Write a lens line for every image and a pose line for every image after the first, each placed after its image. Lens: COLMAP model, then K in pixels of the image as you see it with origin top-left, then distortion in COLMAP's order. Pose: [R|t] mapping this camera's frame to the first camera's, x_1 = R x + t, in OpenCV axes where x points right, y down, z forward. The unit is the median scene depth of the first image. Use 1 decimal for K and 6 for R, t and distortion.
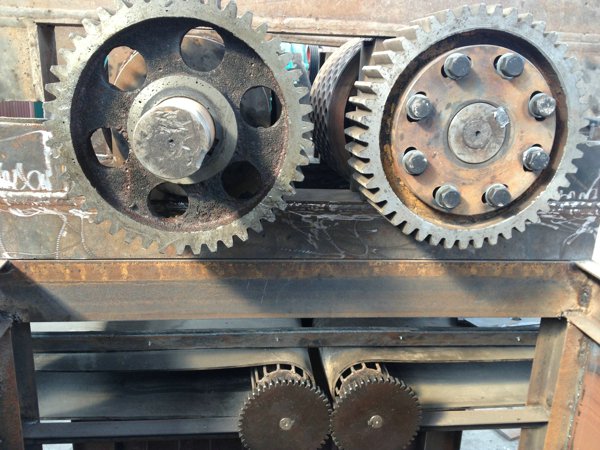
lens RADIAL K [[567.2, 0, 300.0], [0, 567.2, 225.0], [0, 0, 1]] dist [0.124031, -0.251425]
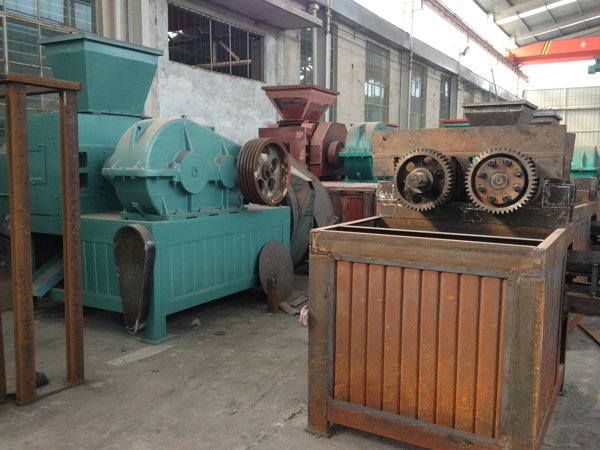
lens RADIAL K [[567.2, 0, 300.0], [0, 567.2, 225.0], [0, 0, 1]] dist [0.124031, -0.251425]
pose [[0.796721, 0.031389, -0.603531, 1.373366], [-0.144474, 0.979587, -0.139772, 0.734411], [0.586824, 0.198554, 0.784993, -2.315159]]
